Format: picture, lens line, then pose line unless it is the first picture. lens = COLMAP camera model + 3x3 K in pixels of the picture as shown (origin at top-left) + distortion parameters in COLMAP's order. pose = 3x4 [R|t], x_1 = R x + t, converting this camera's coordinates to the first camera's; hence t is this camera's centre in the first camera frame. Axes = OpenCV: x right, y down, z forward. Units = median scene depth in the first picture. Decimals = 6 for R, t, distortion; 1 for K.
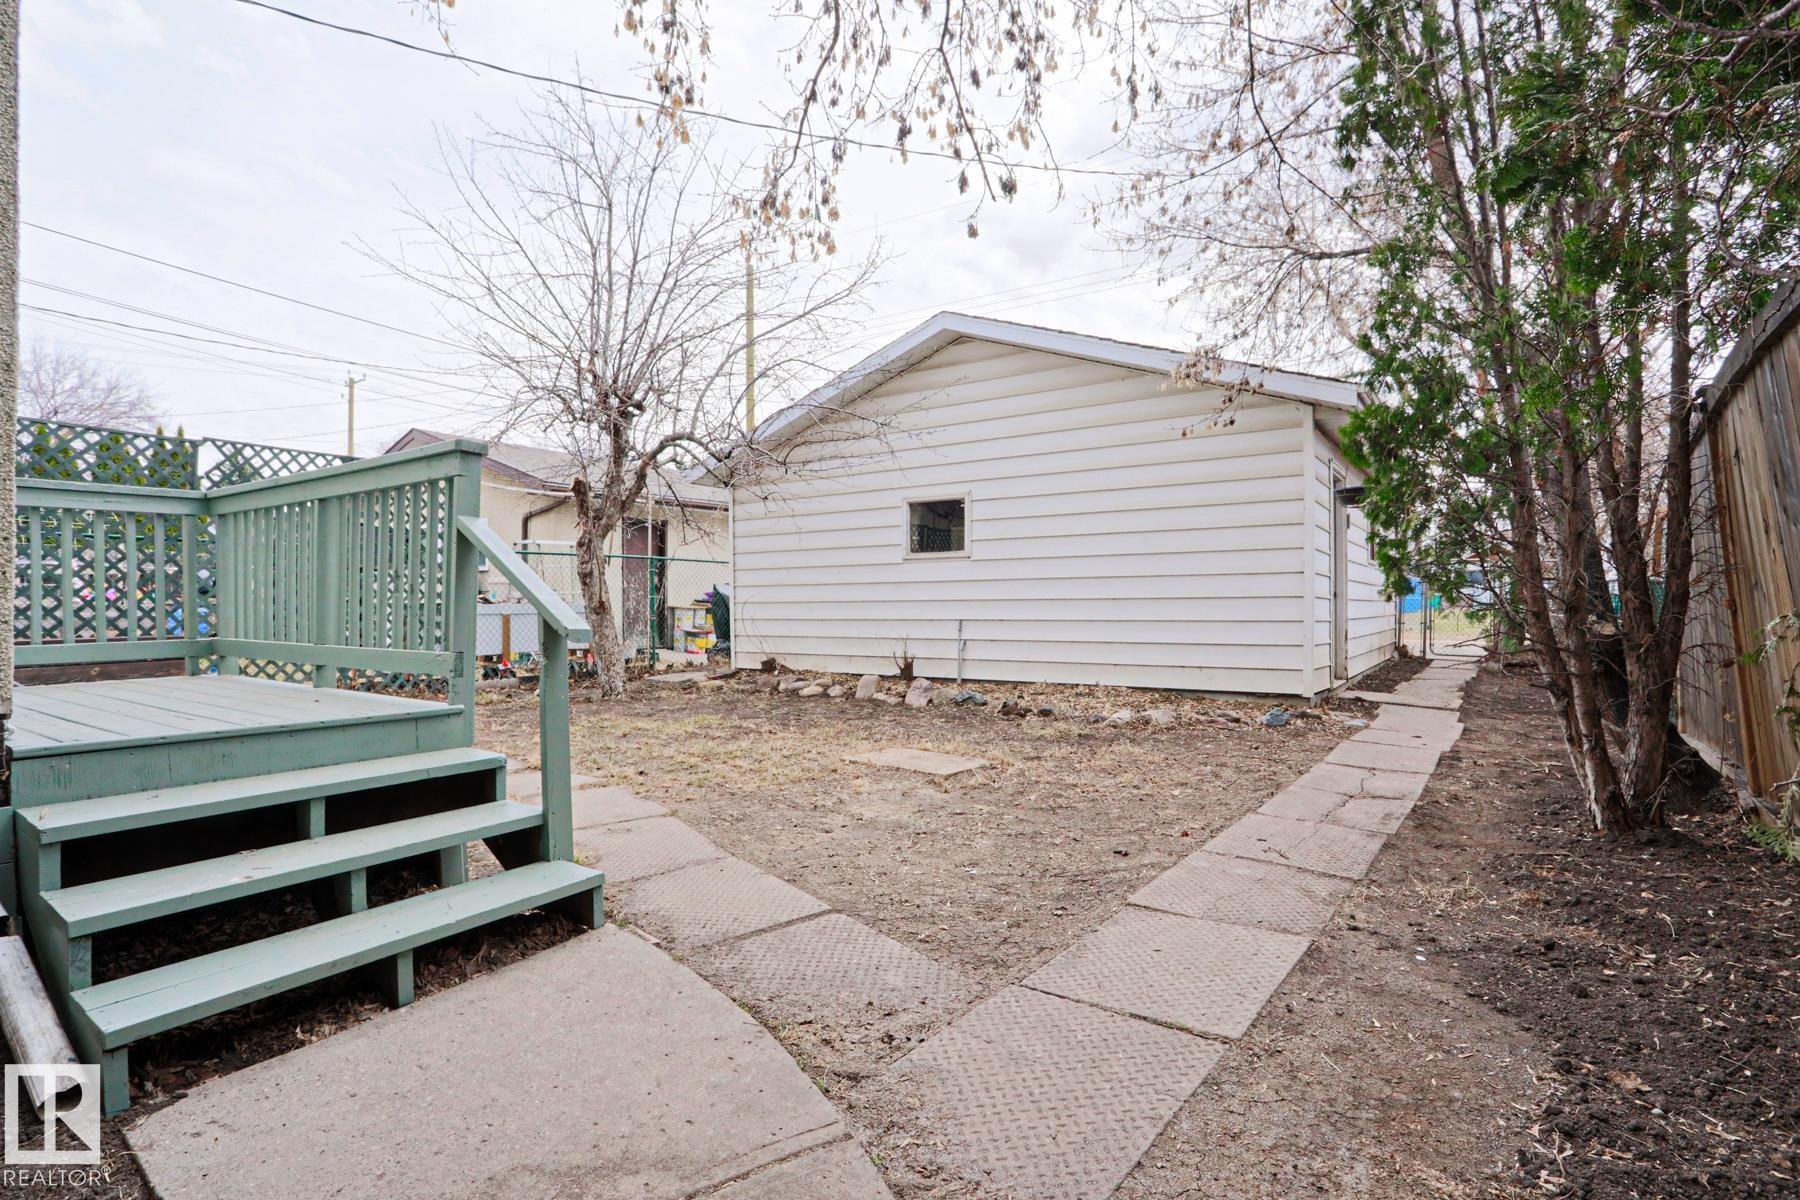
lens RADIAL K [[912.8, 0, 900.0], [0, 912.8, 600.0], [0, 0, 1]] dist [-0.072023, 0.031529]
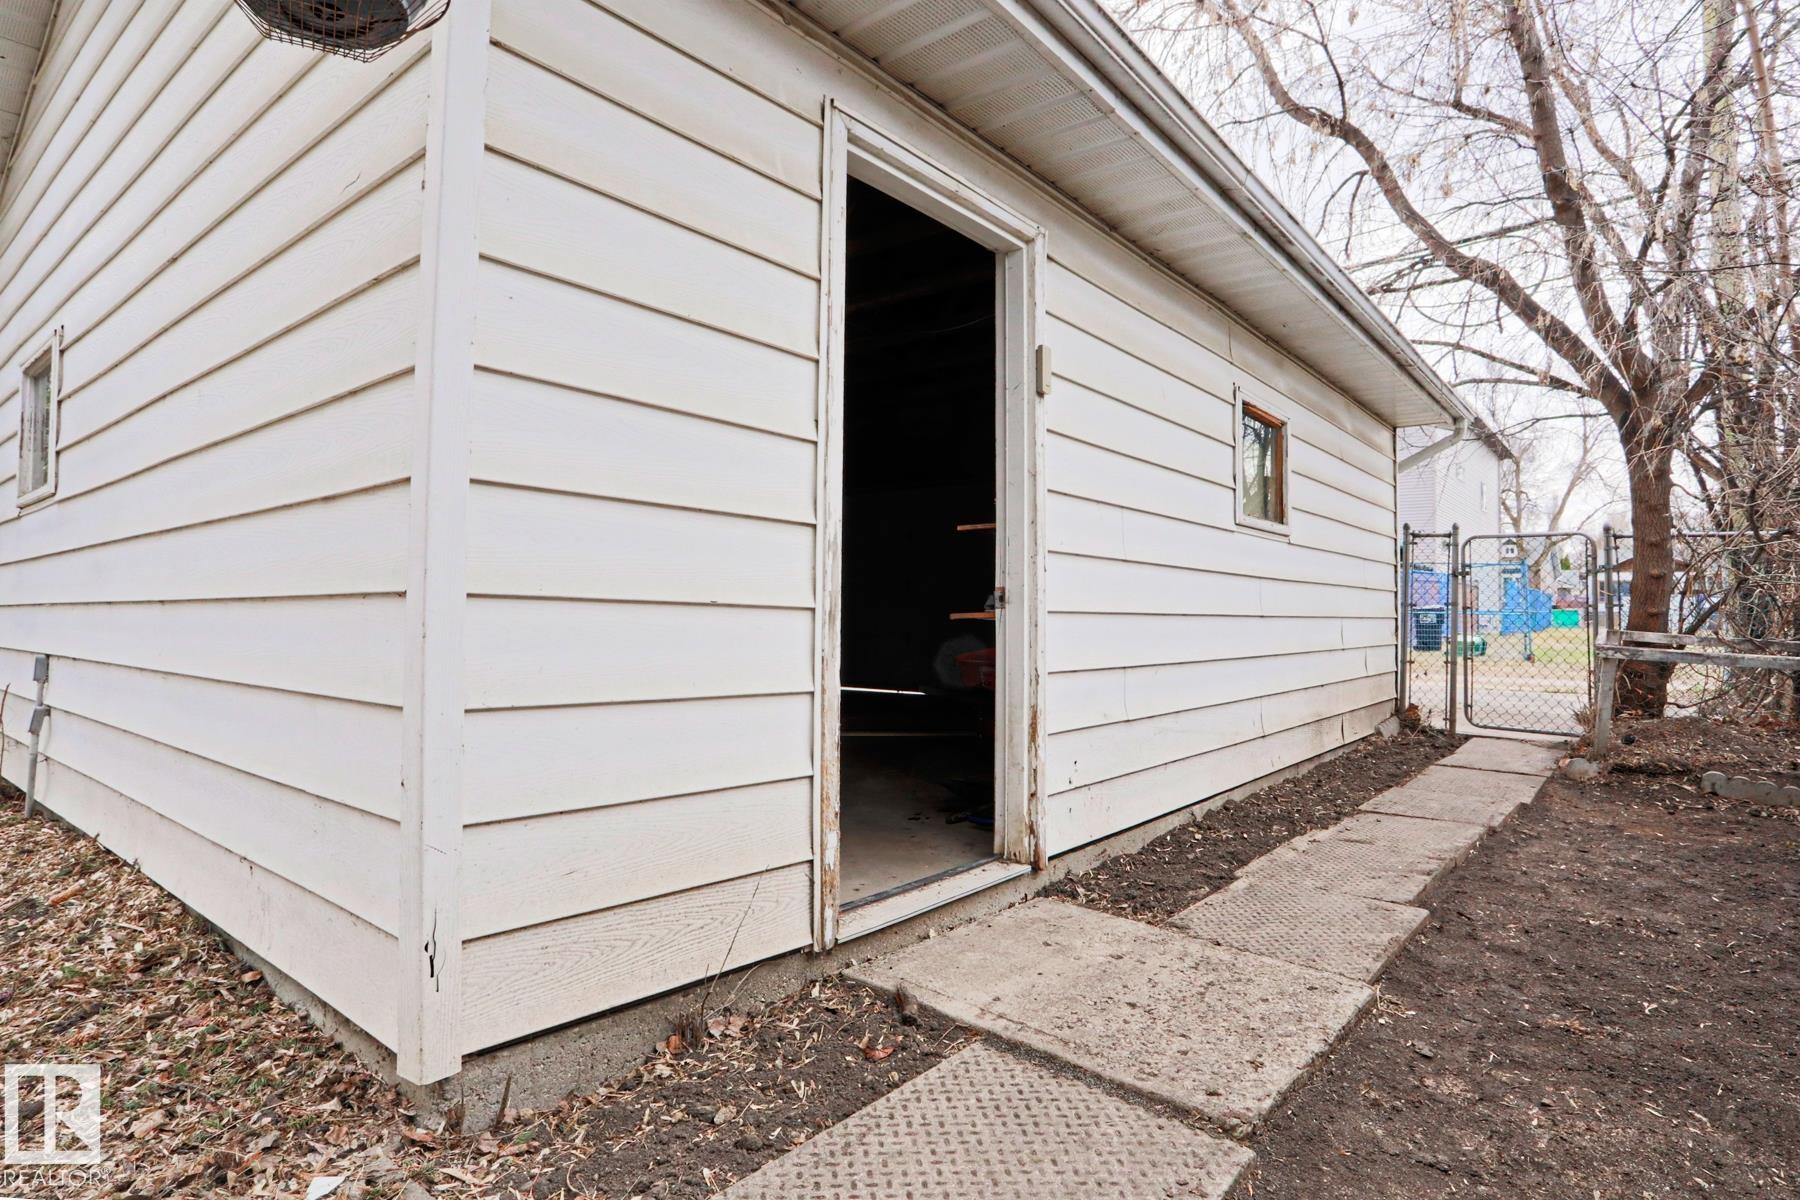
lens RADIAL K [[912.8, 0, 900.0], [0, 912.8, 600.0], [0, 0, 1]] dist [-0.072023, 0.031529]
pose [[0.993111, 0.013303, -0.116419, 0.354092], [-0.014447, 0.999855, -0.008985, -0.001855], [0.116283, 0.010605, 0.993160, 0.487138]]
